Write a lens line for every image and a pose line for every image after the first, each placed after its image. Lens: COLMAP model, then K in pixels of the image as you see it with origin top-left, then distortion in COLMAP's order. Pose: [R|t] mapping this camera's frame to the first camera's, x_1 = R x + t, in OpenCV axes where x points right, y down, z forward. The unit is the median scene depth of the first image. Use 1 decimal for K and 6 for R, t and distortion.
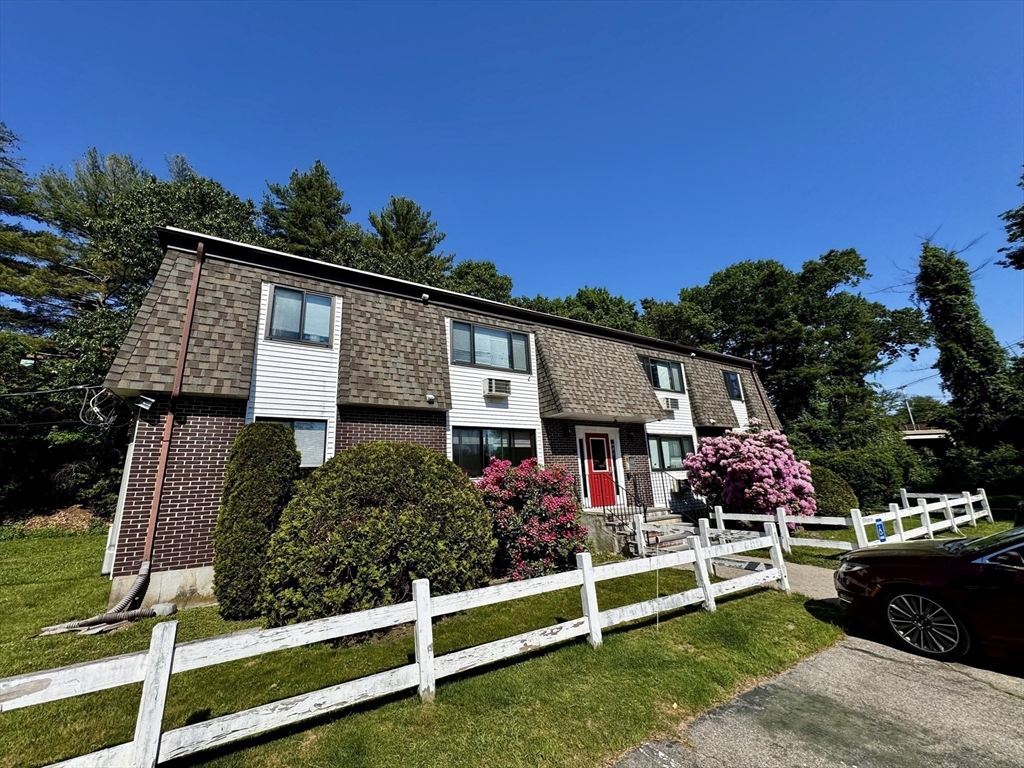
lens RADIAL K [[407.4, 0, 513.5], [0, 407.4, 378.5], [0, 0, 1]] dist [0.000884, -0.000363]
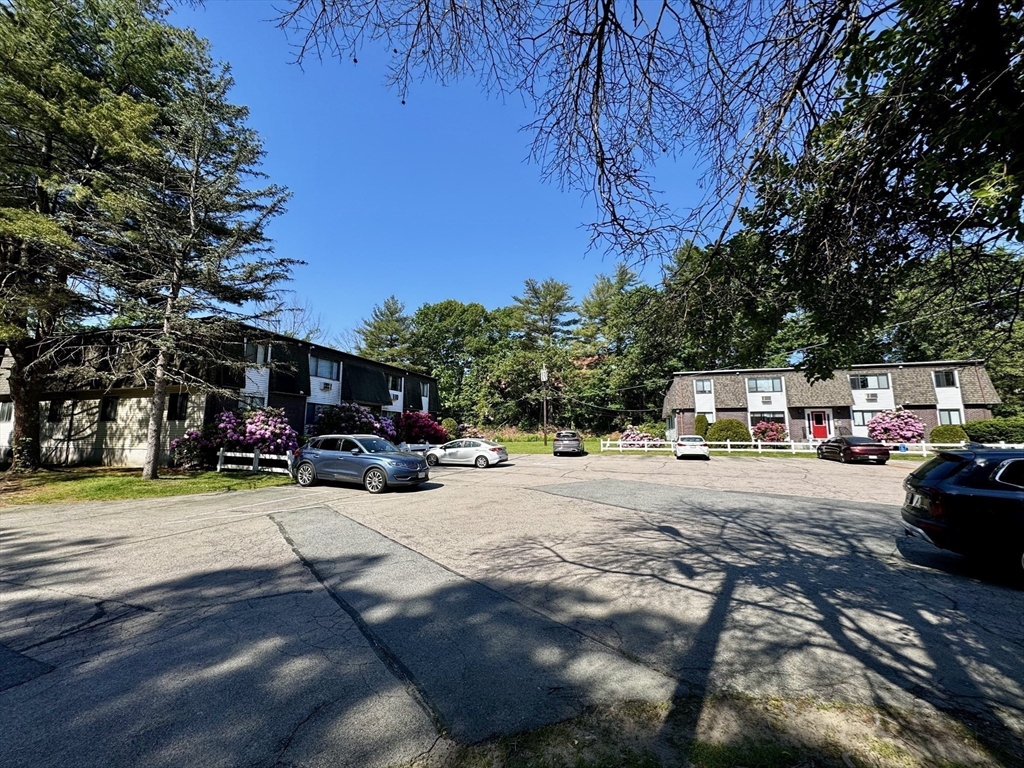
lens RADIAL K [[407.4, 0, 515.4], [0, 407.4, 383.6], [0, 0, 1]] dist [0.000884, -0.000363]
pose [[0.635890, -0.048456, -0.770257, 1.227238], [0.165657, 0.983335, 0.074898, -0.687837], [0.753792, -0.175225, 0.633320, -2.578248]]
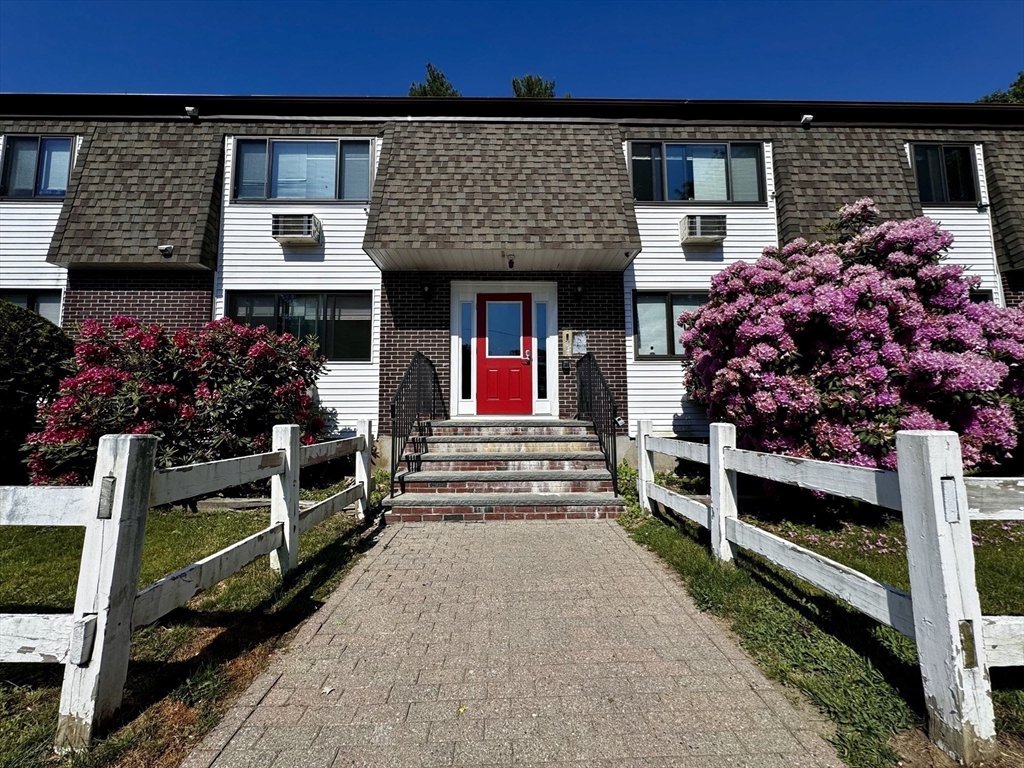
lens RADIAL K [[407.4, 0, 510.3], [0, 407.4, 381.5], [0, 0, 1]] dist [0.000884, -0.000363]
pose [[0.852595, -0.002927, -0.522564, 0.634625], [0.098983, 0.982786, 0.155993, 0.207843], [0.513112, -0.184724, 0.838208, 0.619748]]
